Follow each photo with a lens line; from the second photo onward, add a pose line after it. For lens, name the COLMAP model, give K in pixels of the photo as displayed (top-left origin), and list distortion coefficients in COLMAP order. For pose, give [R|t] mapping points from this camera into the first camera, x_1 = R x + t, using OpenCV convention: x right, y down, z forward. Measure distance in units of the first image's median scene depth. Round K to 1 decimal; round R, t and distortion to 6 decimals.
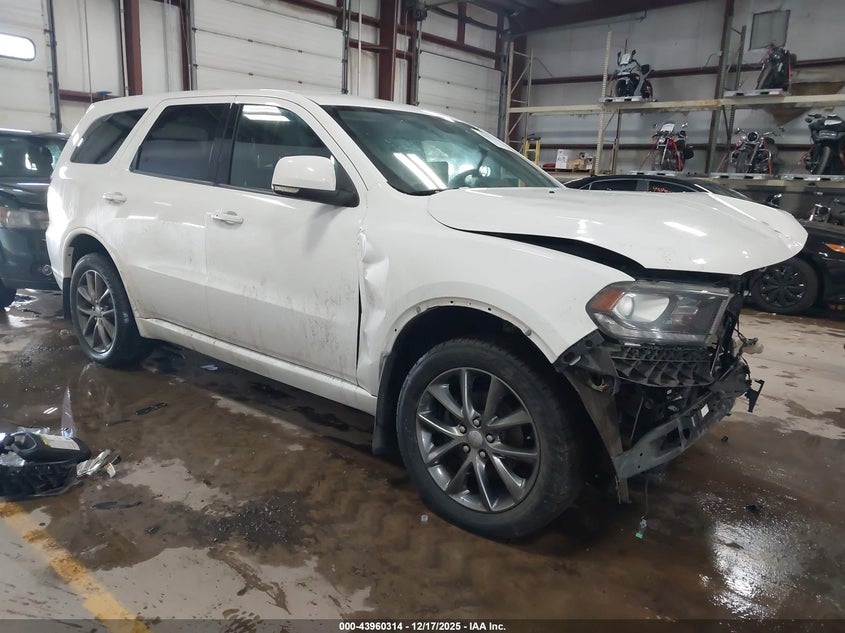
lens RADIAL K [[672.6, 0, 422.5], [0, 672.6, 316.5], [0, 0, 1]] dist [-0.001330, -0.002825]
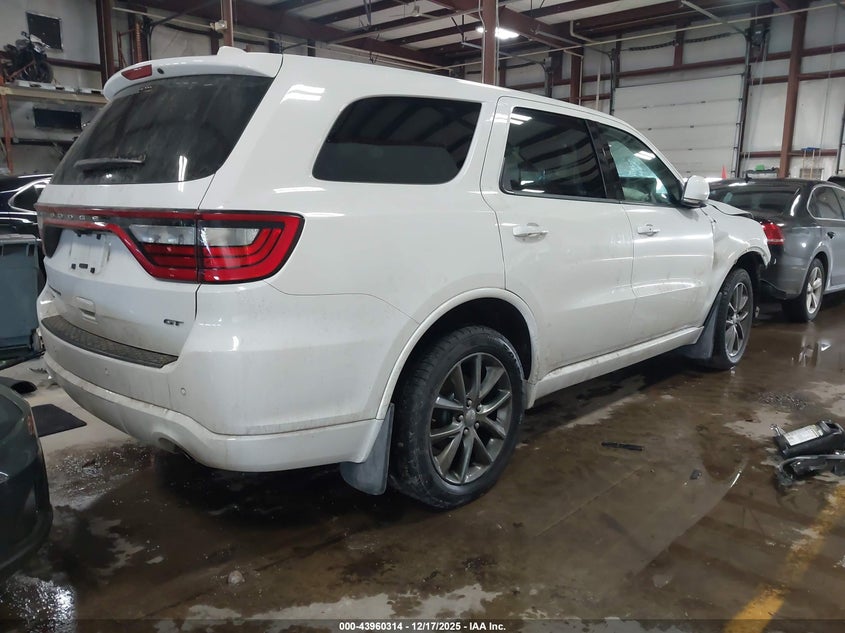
lens RADIAL K [[672.6, 0, 422.5], [0, 672.6, 316.5], [0, 0, 1]] dist [-0.001330, -0.002825]
pose [[0.057498, -0.214410, 0.975050, -1.312467], [0.199143, 0.959501, 0.199247, -0.281605], [-0.978282, 0.182718, 0.097868, 1.171930]]
